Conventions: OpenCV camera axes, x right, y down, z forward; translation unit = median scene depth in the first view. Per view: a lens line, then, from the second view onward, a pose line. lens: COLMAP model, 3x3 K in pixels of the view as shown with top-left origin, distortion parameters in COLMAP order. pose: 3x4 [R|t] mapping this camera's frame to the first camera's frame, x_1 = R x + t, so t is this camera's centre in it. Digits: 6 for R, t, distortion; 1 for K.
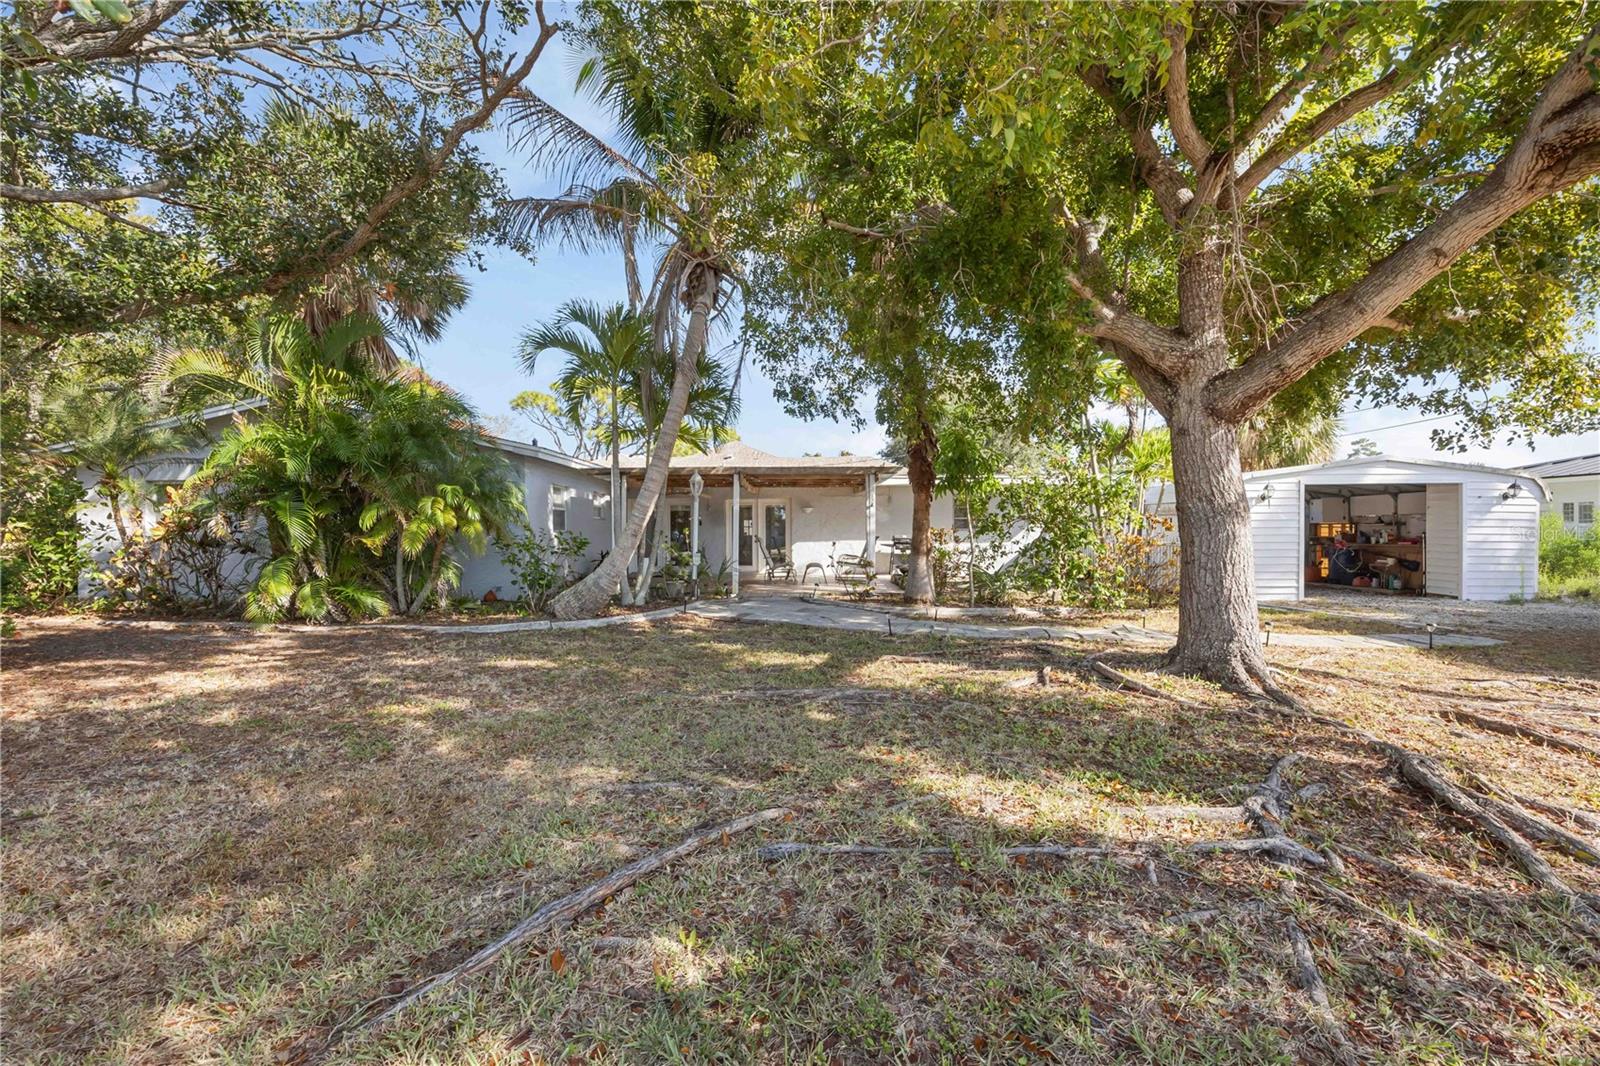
lens RADIAL K [[644.3, 0, 800.8], [0, 644.3, 530.9], [0, 0, 1]] dist [-0.001960, -0.000495]
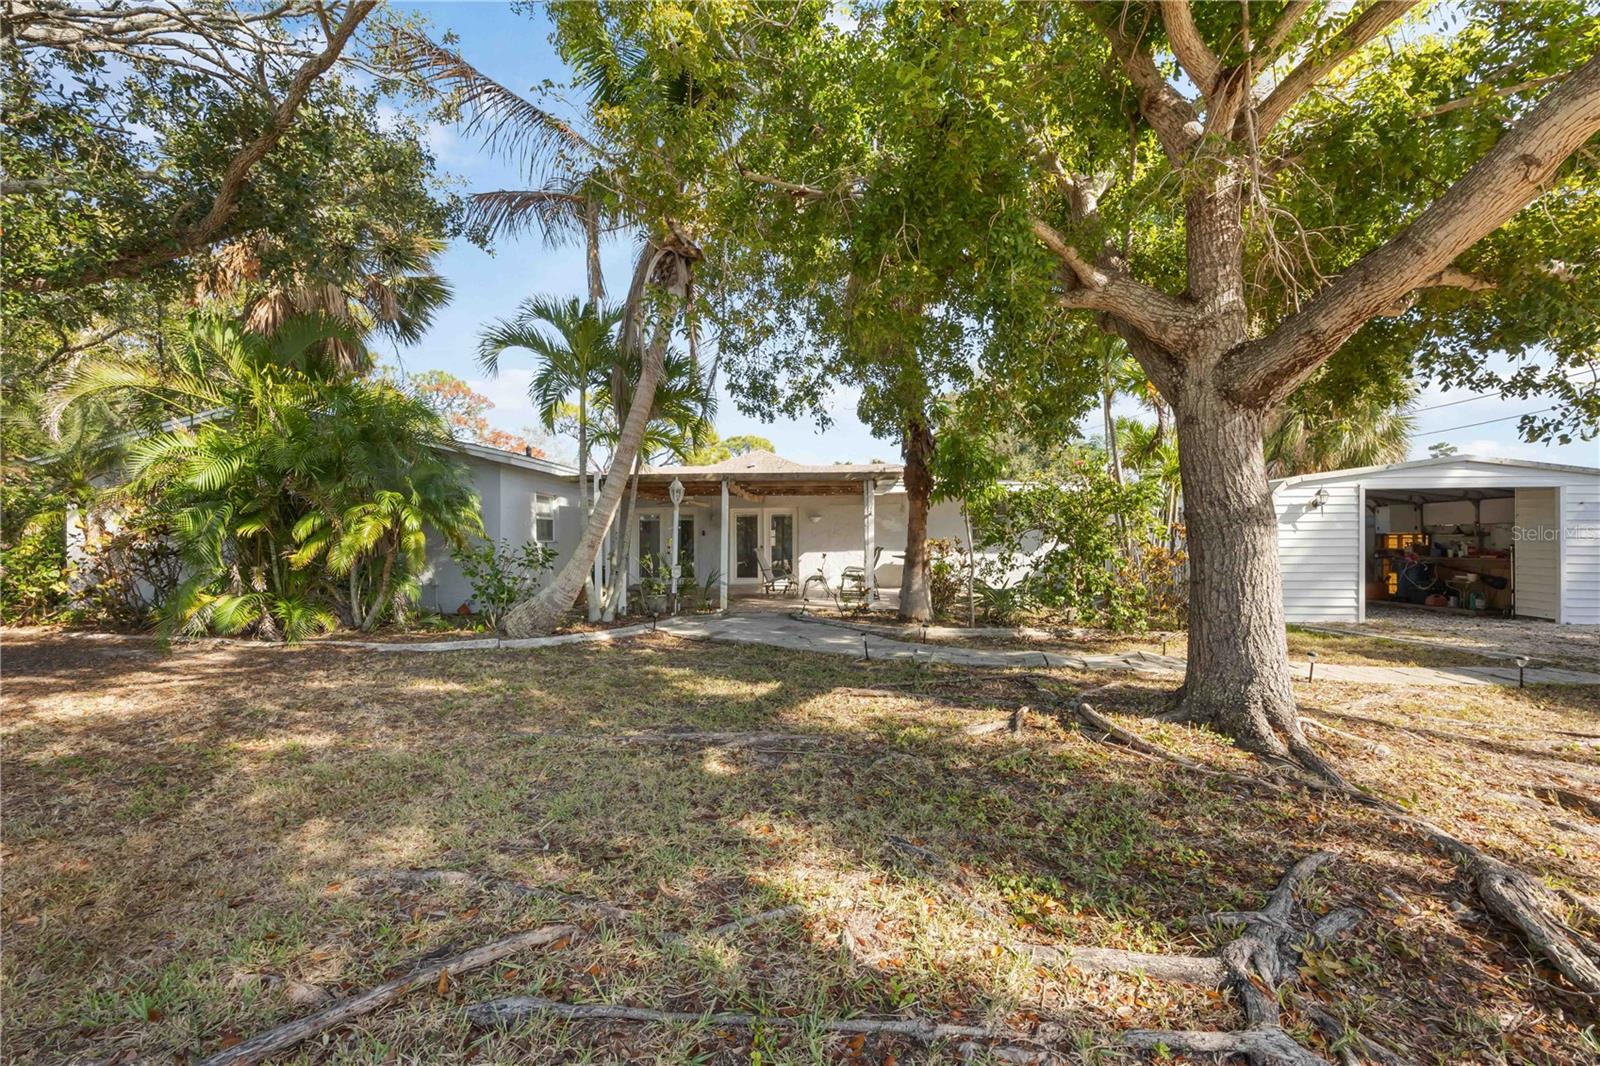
lens RADIAL K [[644.3, 0, 799.5], [0, 644.3, 535.9], [0, 0, 1]] dist [-0.001960, -0.000495]
pose [[0.997700, 0.000649, -0.067786, 0.133340], [-0.001176, 0.999969, -0.007735, -0.001649], [0.067779, 0.007797, 0.997670, 0.135792]]
